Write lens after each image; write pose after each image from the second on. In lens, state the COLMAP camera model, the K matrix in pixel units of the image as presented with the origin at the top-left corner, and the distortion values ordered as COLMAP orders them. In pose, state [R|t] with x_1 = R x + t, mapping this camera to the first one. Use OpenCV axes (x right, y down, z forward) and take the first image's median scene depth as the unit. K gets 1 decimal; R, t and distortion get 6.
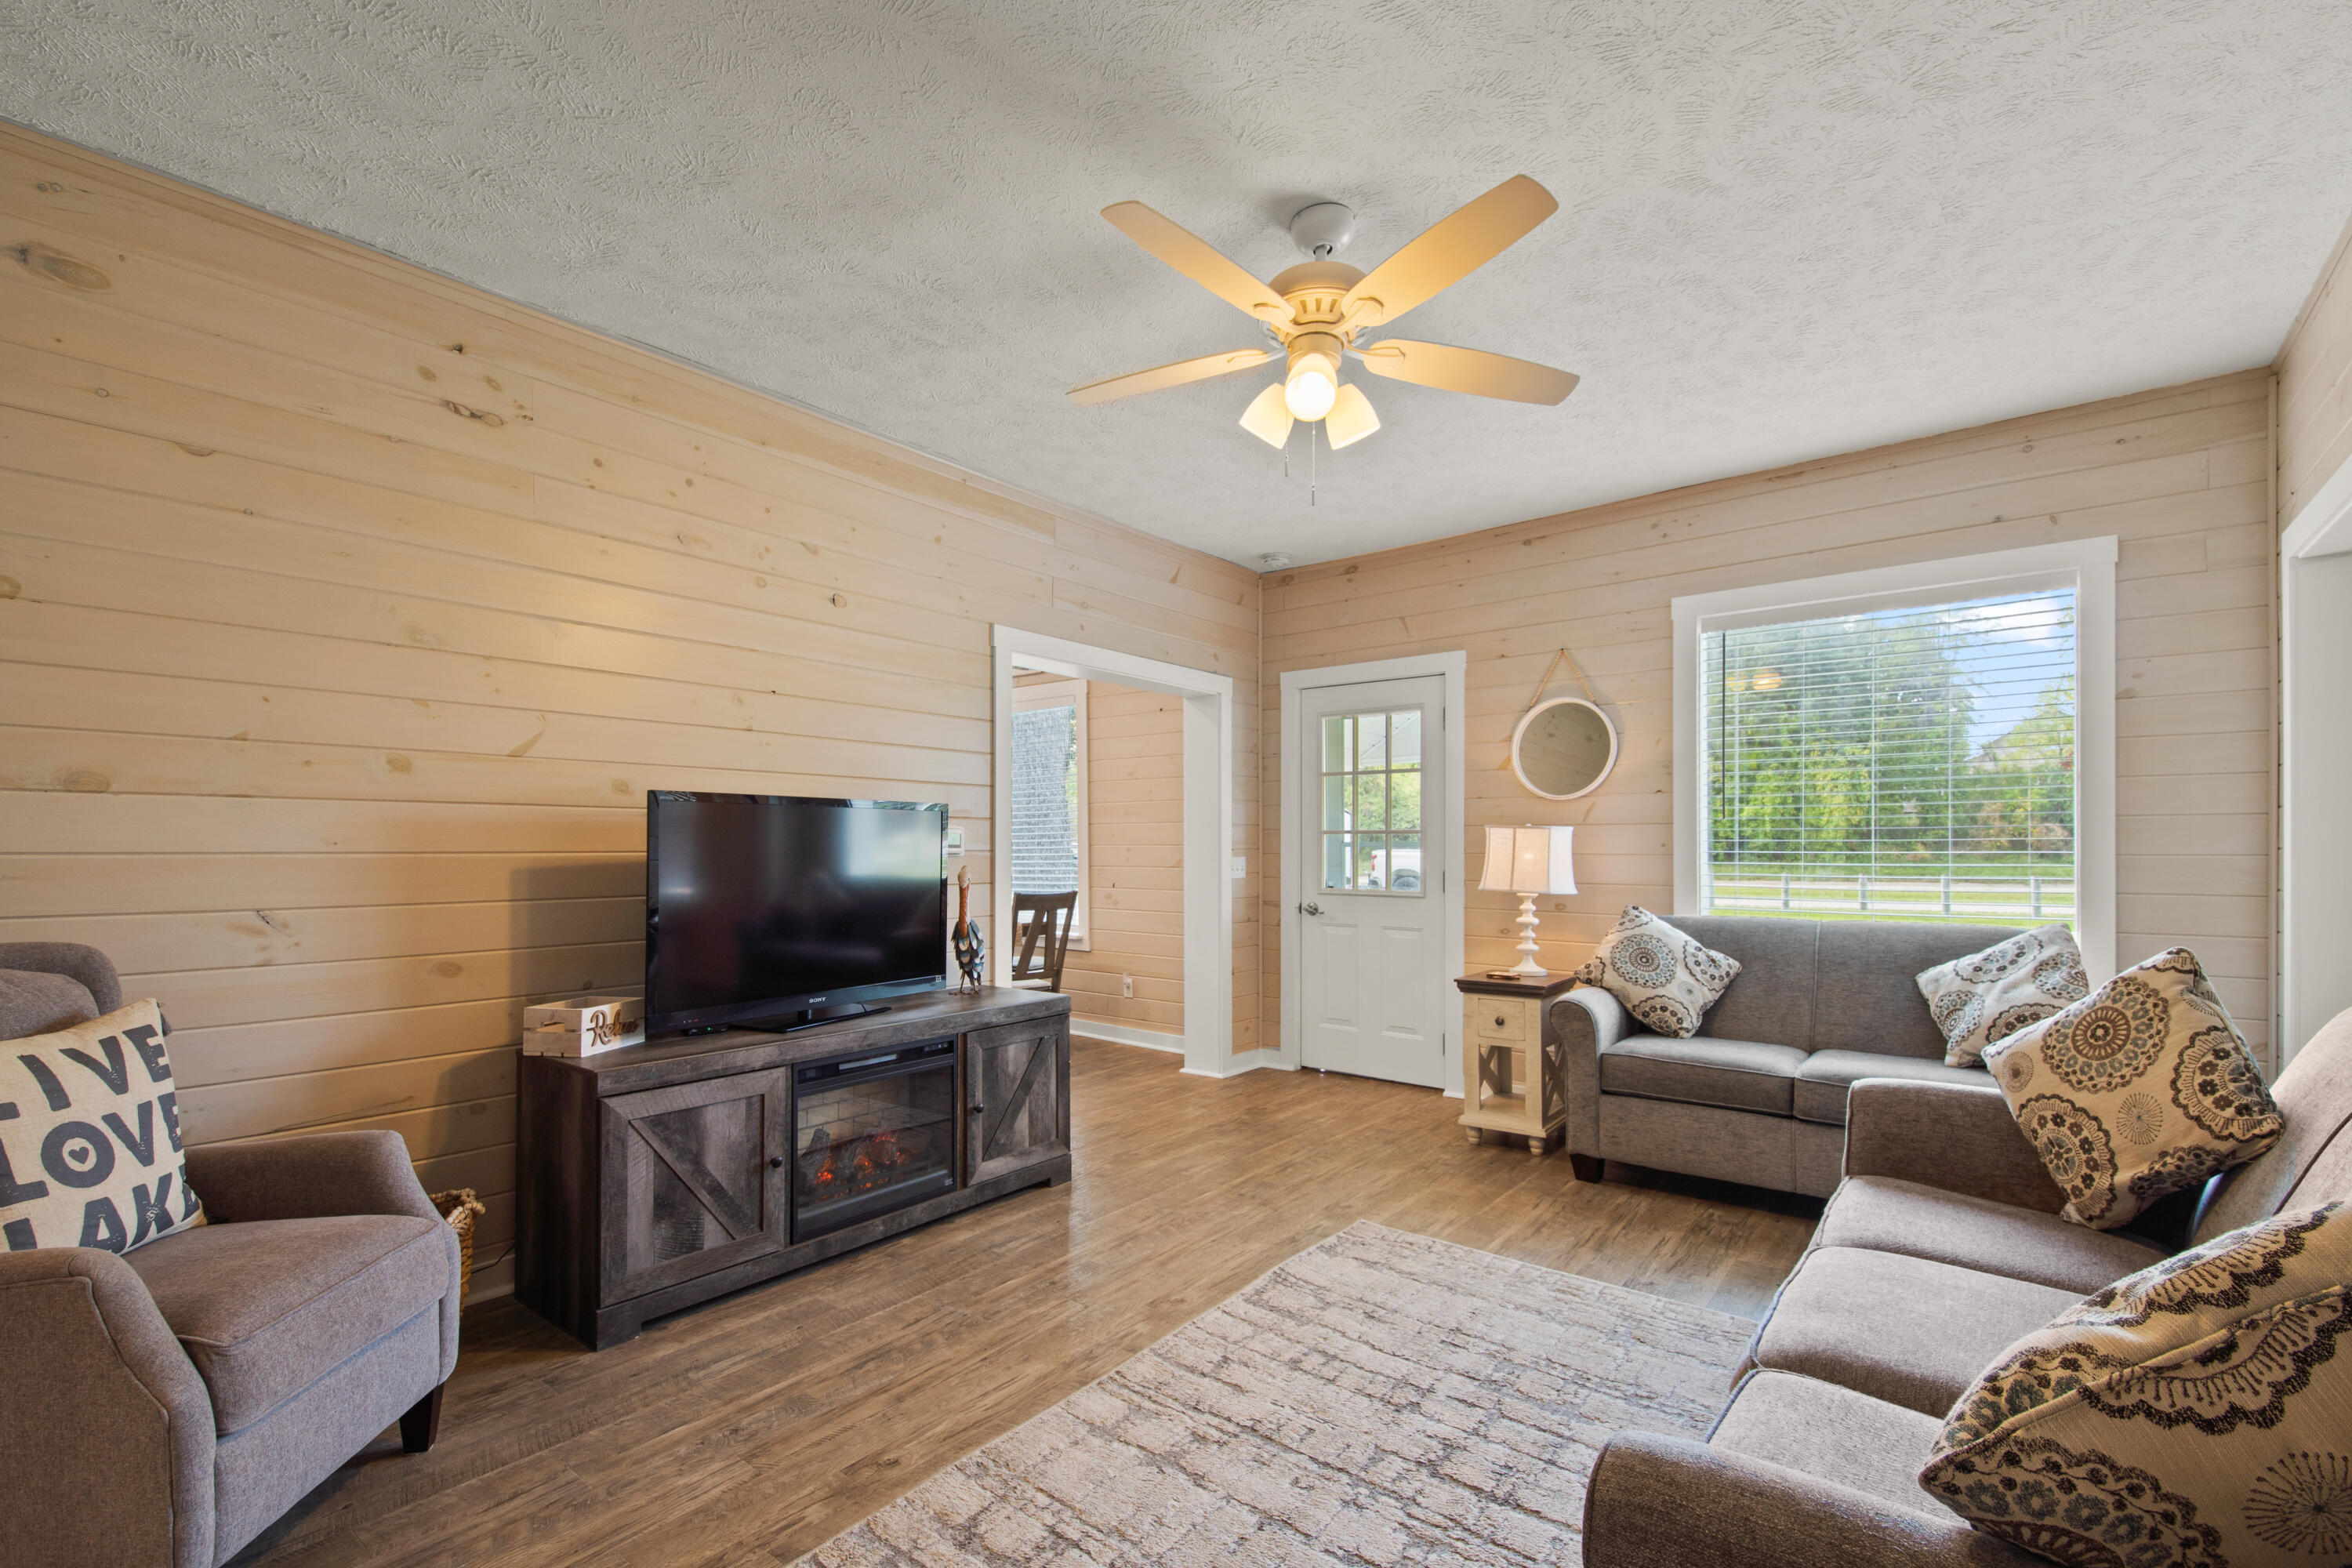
lens RADIAL K [[1046.2, 0, 1179.1], [0, 1046.2, 832.1], [0, 0, 1]] dist [0.000019, 0.000003]
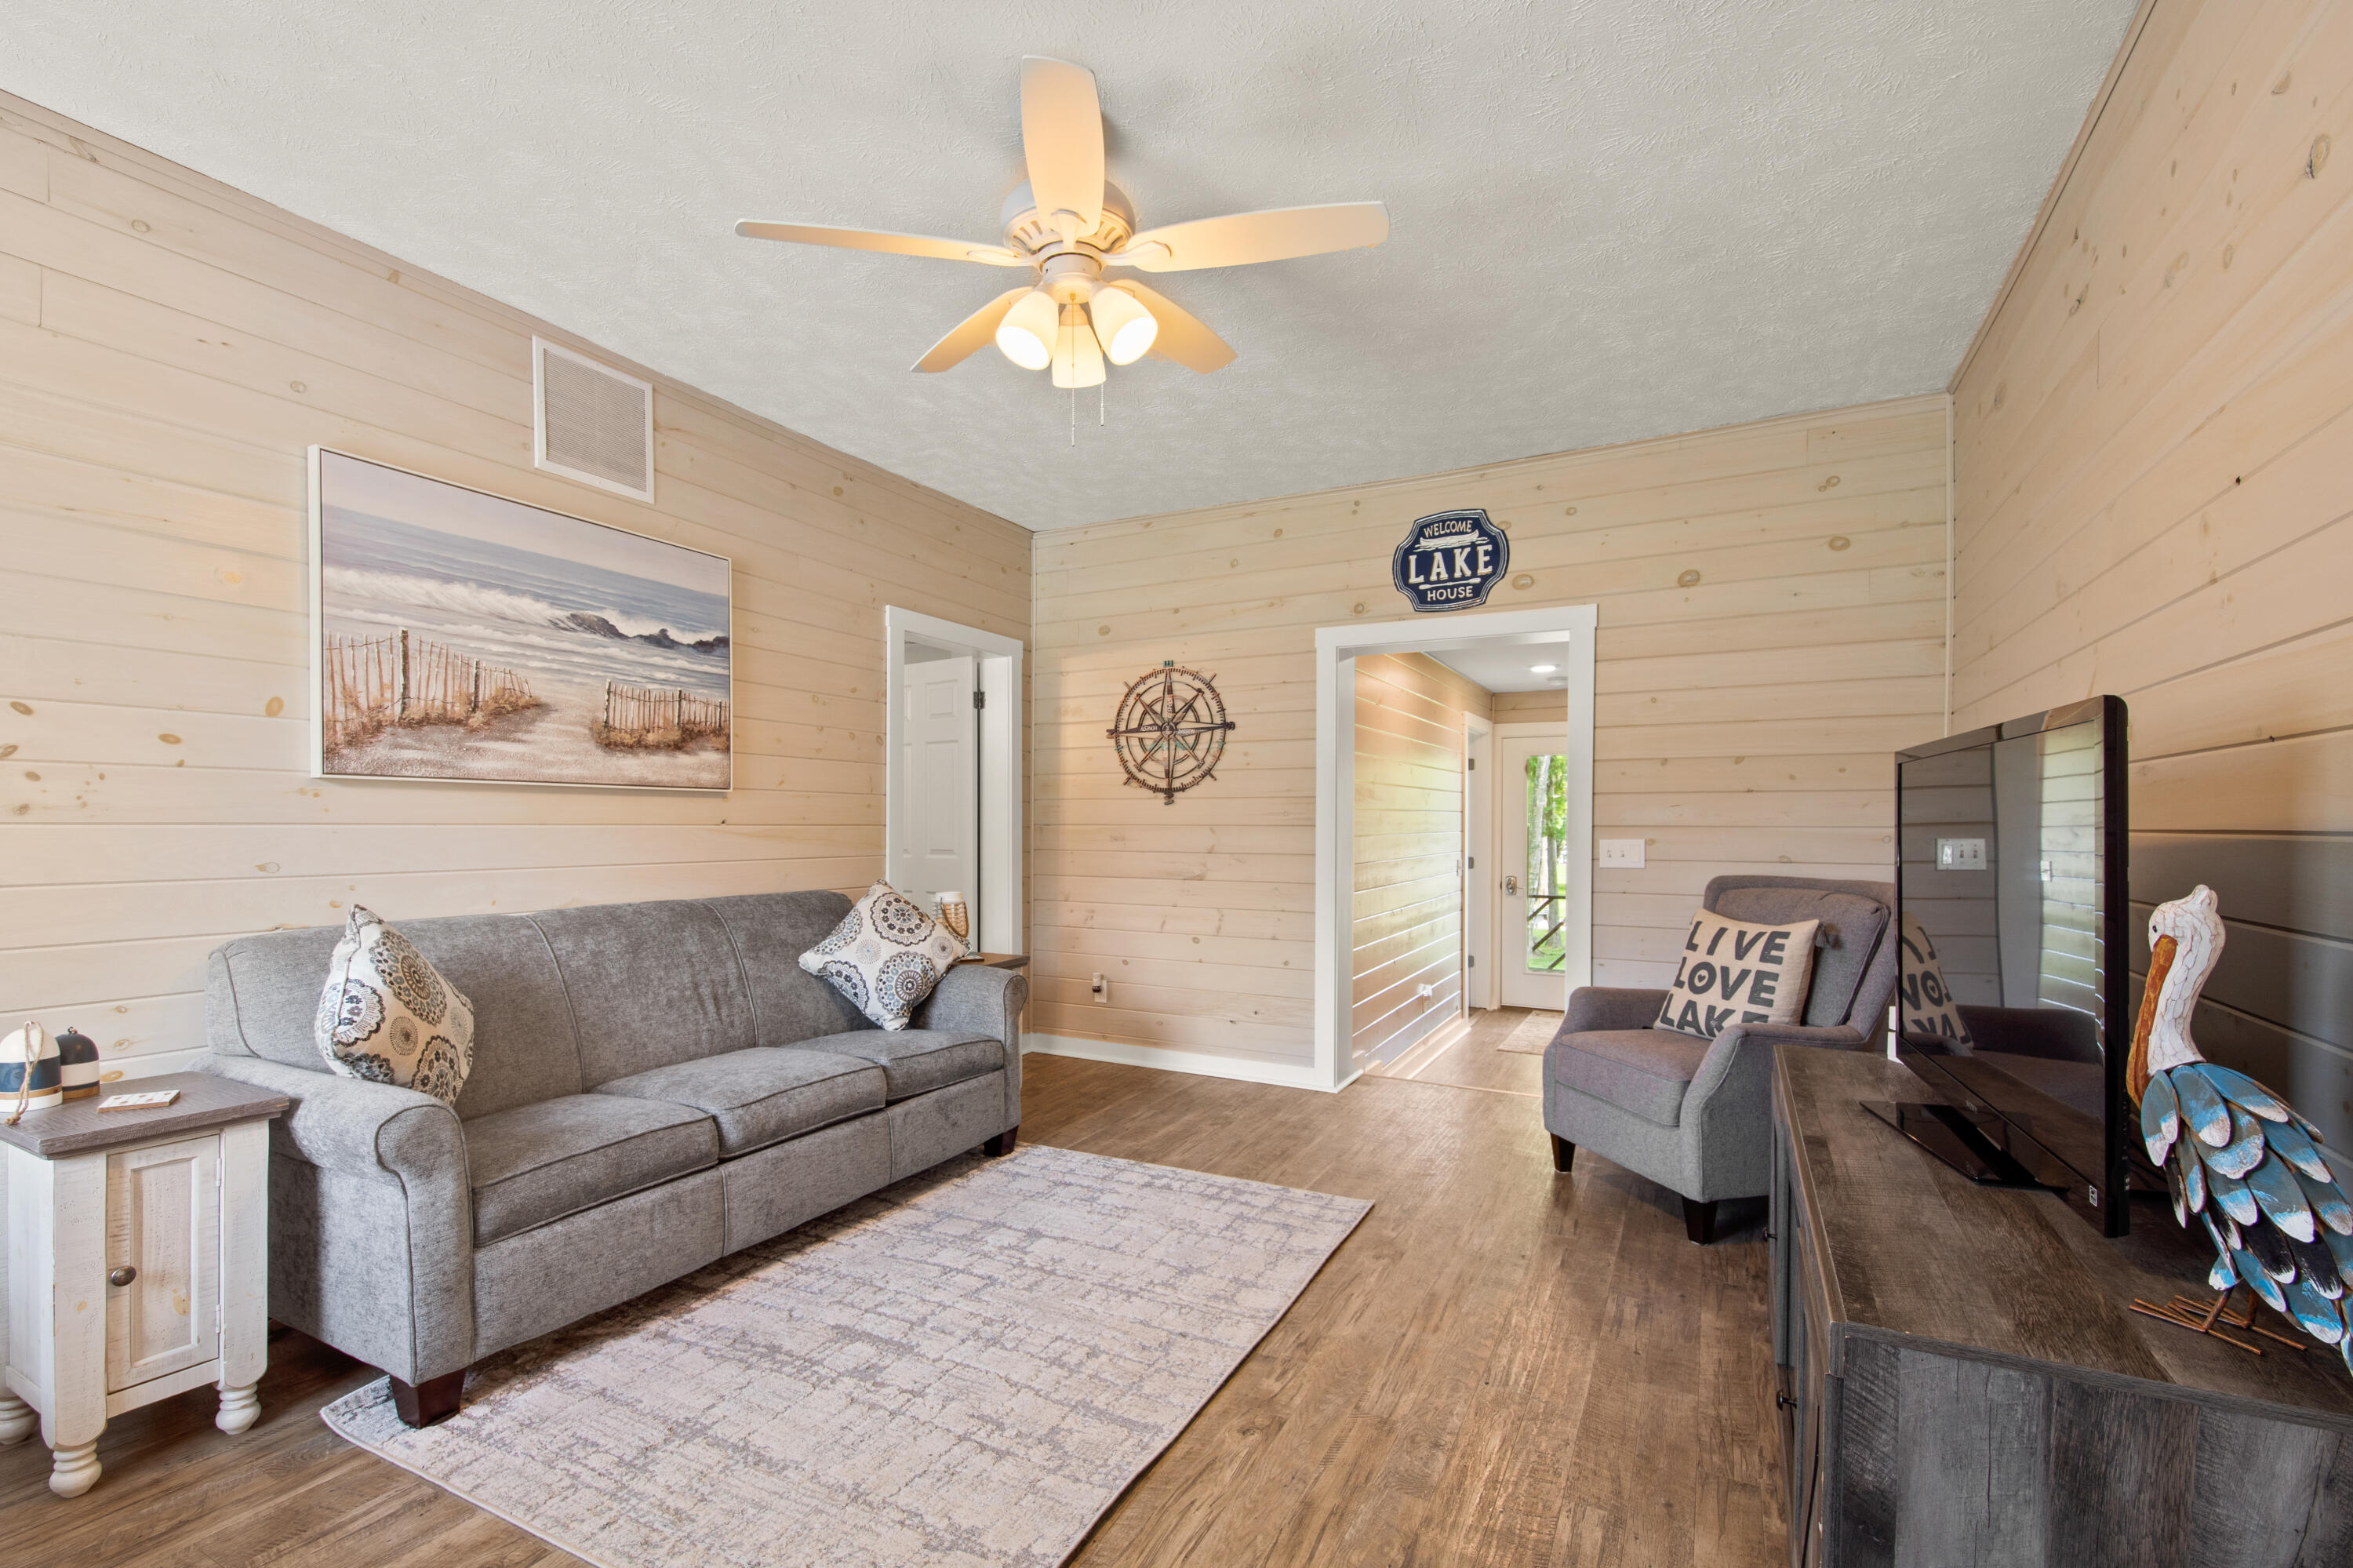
lens RADIAL K [[1046.7, 0, 1179.6], [0, 1046.7, 832.1], [0, 0, 1]] dist [0.000019, 0.000003]
pose [[-0.979953, -0.003335, -0.199201, 0.268896], [-0.002604, 0.999989, -0.003927, 0.035283], [0.199212, -0.003329, -0.979951, 2.337416]]
